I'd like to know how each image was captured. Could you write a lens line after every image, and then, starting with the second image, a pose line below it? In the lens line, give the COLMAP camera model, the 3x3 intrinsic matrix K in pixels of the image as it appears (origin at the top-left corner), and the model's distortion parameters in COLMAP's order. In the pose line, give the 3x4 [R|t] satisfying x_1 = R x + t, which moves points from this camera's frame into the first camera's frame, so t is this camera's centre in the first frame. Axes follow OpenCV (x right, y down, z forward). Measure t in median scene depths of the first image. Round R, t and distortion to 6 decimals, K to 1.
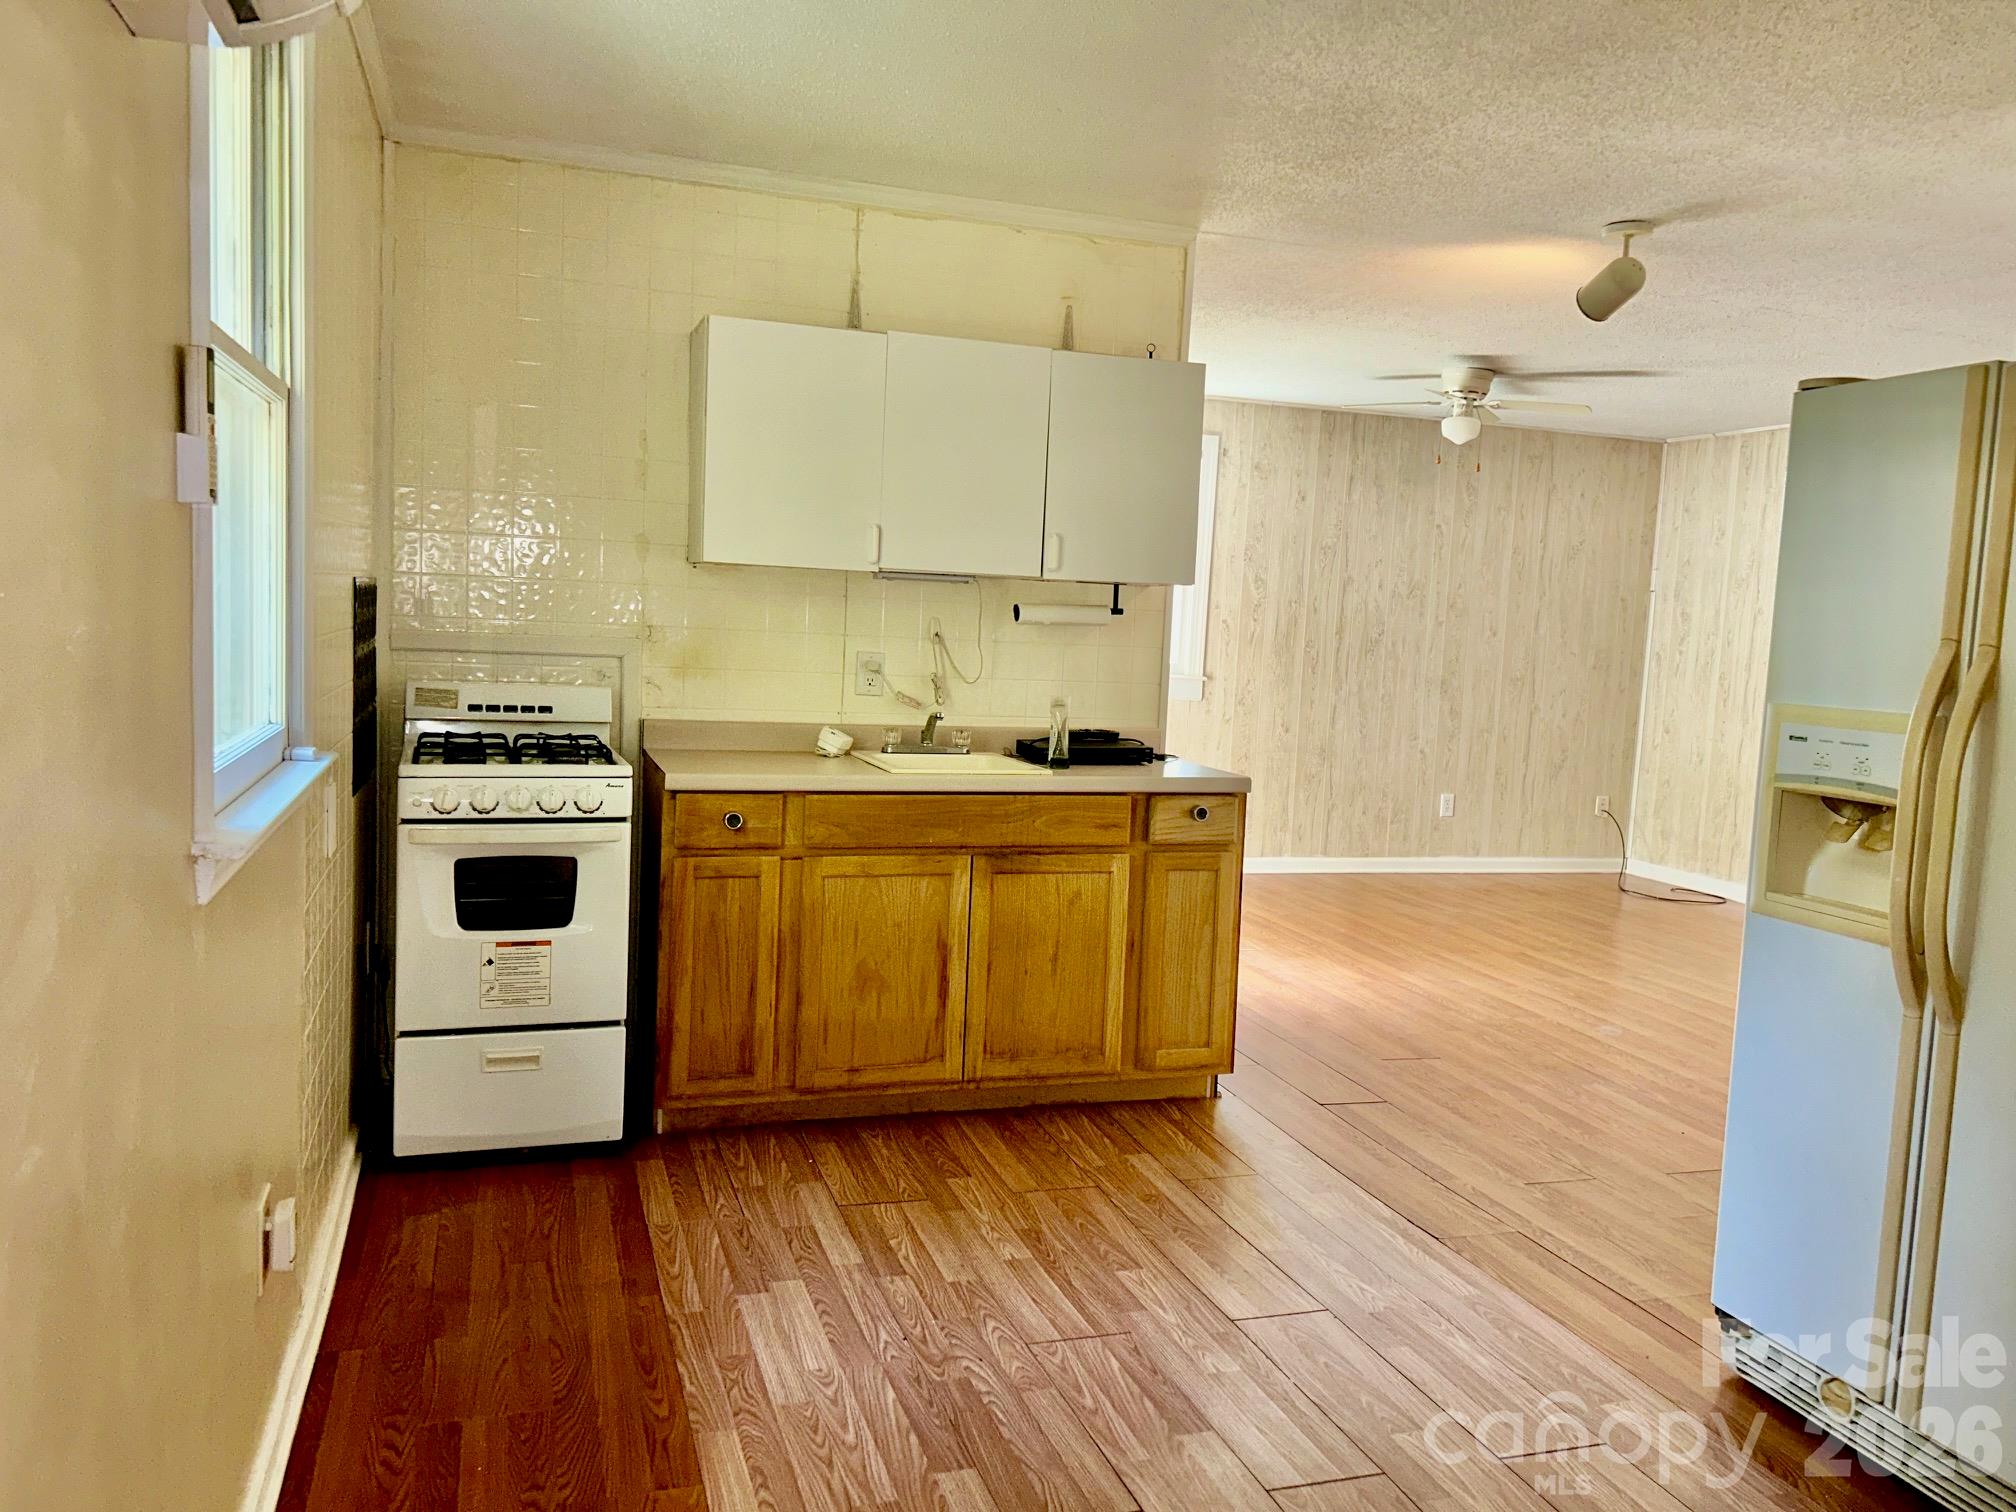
lens RADIAL K [[1503.4, 0, 1000.1], [0, 1503.4, 736.6], [0, 0, 1]] dist [0.124189, -0.239512]
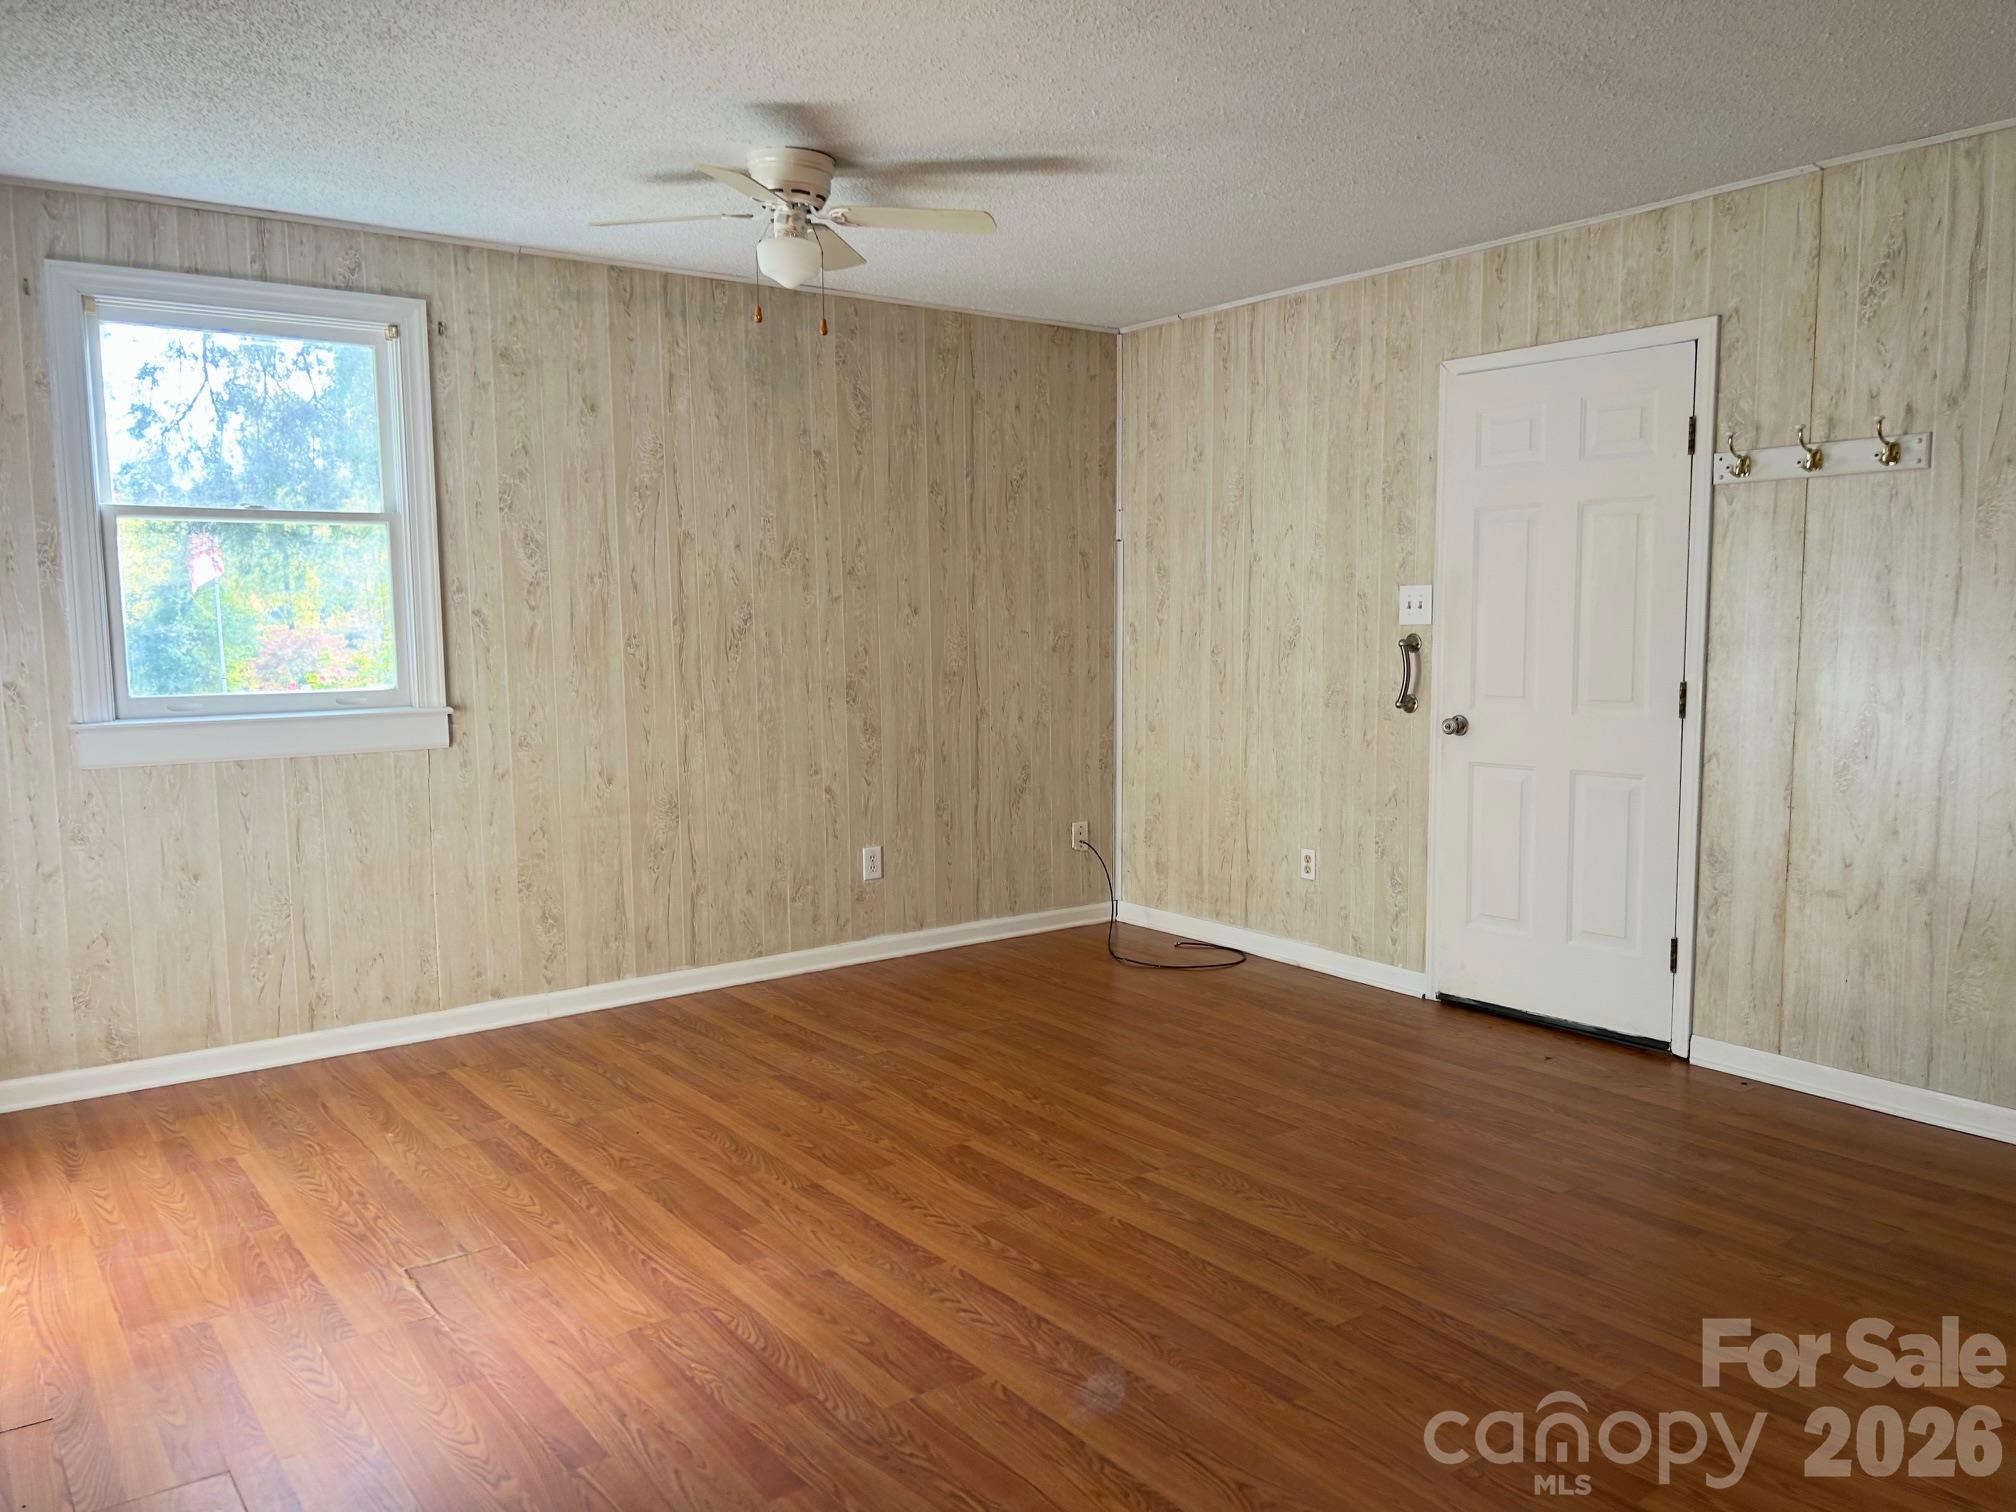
lens RADIAL K [[1503.4, 0, 1000.1], [0, 1503.4, 736.6], [0, 0, 1]] dist [0.124189, -0.239512]
pose [[0.948103, -0.084287, 0.306588, 0.149283], [0.082353, 0.996417, 0.019264, -0.020787], [-0.307113, 0.006984, 0.951647, 0.342220]]
